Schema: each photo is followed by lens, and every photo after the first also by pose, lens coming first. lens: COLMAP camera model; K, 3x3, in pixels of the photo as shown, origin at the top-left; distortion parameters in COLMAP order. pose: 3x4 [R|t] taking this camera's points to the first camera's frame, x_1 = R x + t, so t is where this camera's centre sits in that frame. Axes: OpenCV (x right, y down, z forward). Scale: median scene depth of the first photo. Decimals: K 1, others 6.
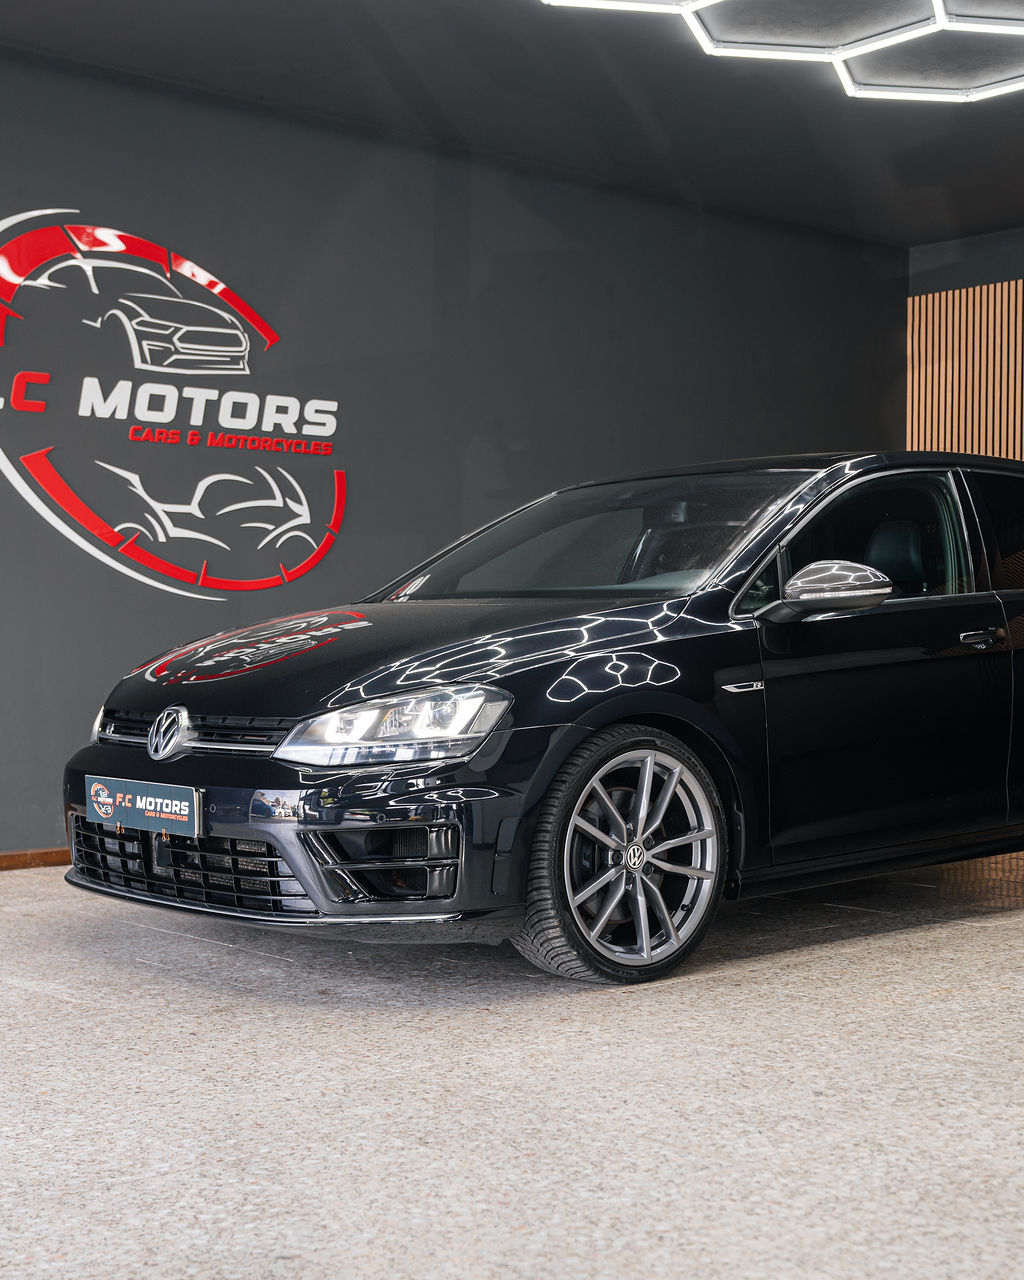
lens RADIAL K [[1803.9, 0, 514.1], [0, 1803.9, 637.7], [0, 0, 1]] dist [0.032642, 0.000000]
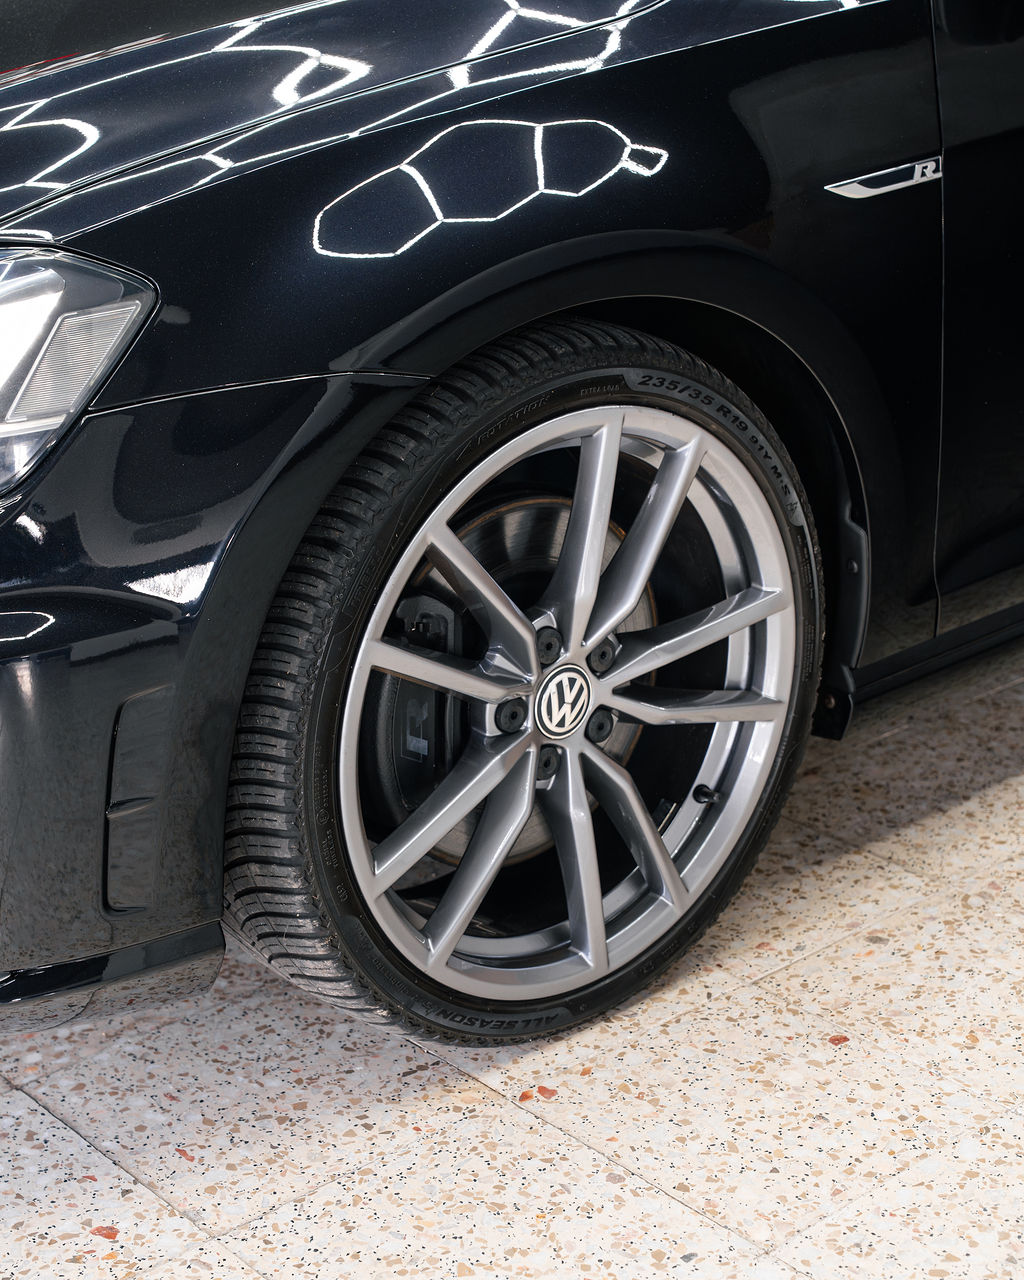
lens RADIAL K [[2195.5, 0, 517.6], [0, 2195.5, 641.7], [0, 0, 1]] dist [0.011847, 0.000000]
pose [[0.999955, -0.008806, -0.003579, 0.055081], [0.009501, 0.937654, 0.347440, -0.036266], [0.000296, -0.347459, 0.937695, 0.554738]]
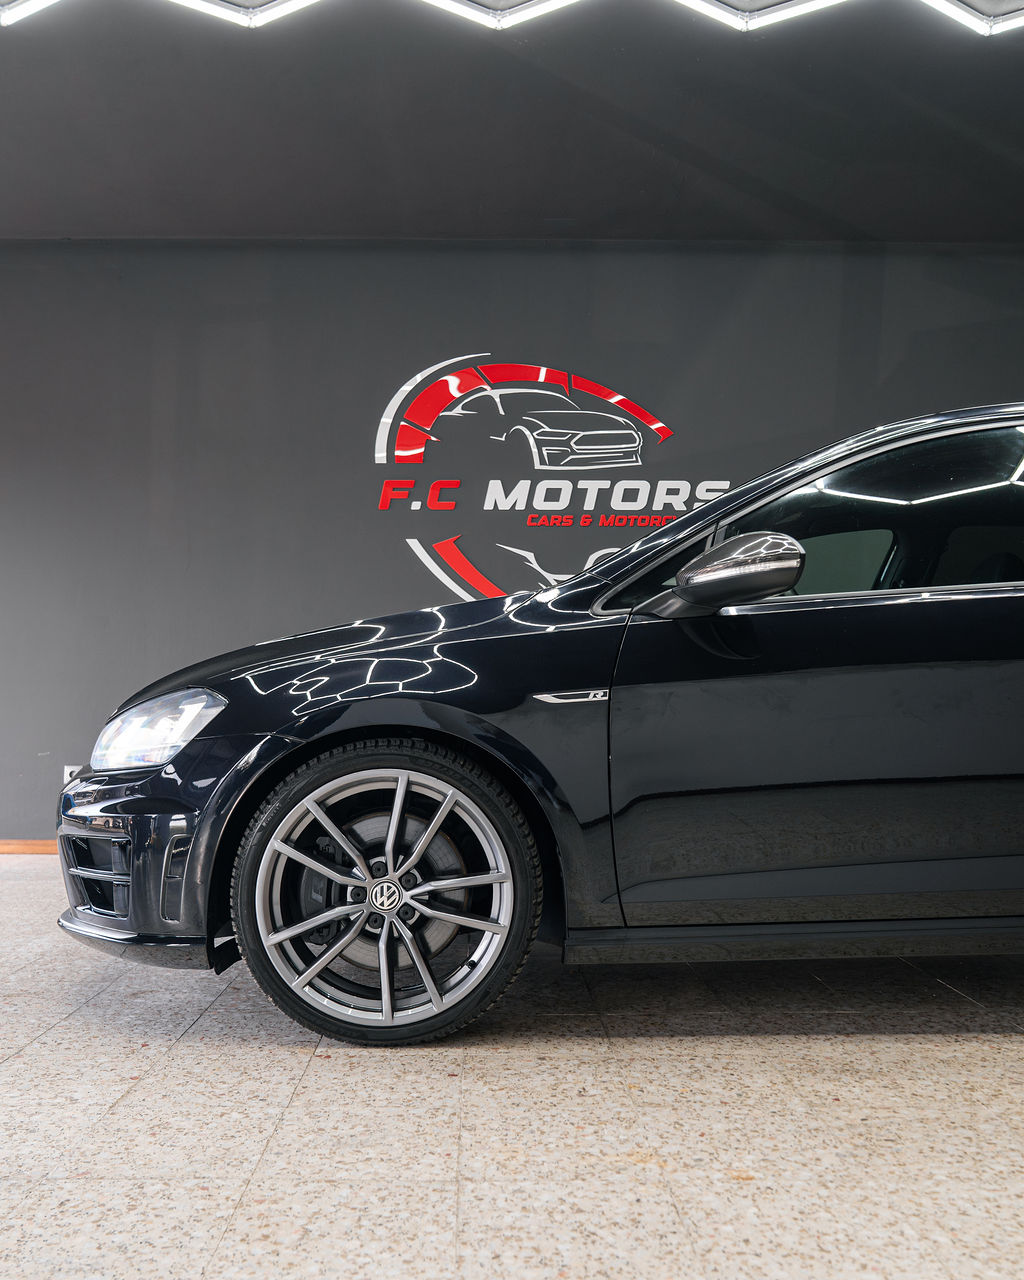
lens RADIAL K [[1080.8, 0, 497.4], [0, 1080.8, 729.3], [0, 0, 1]] dist [-0.025069, 0.026068]
pose [[0.763641, 0.013057, -0.645509, 0.396246], [-0.003763, 0.999869, 0.015773, 0.033287], [0.645630, -0.009616, 0.763590, 0.602038]]
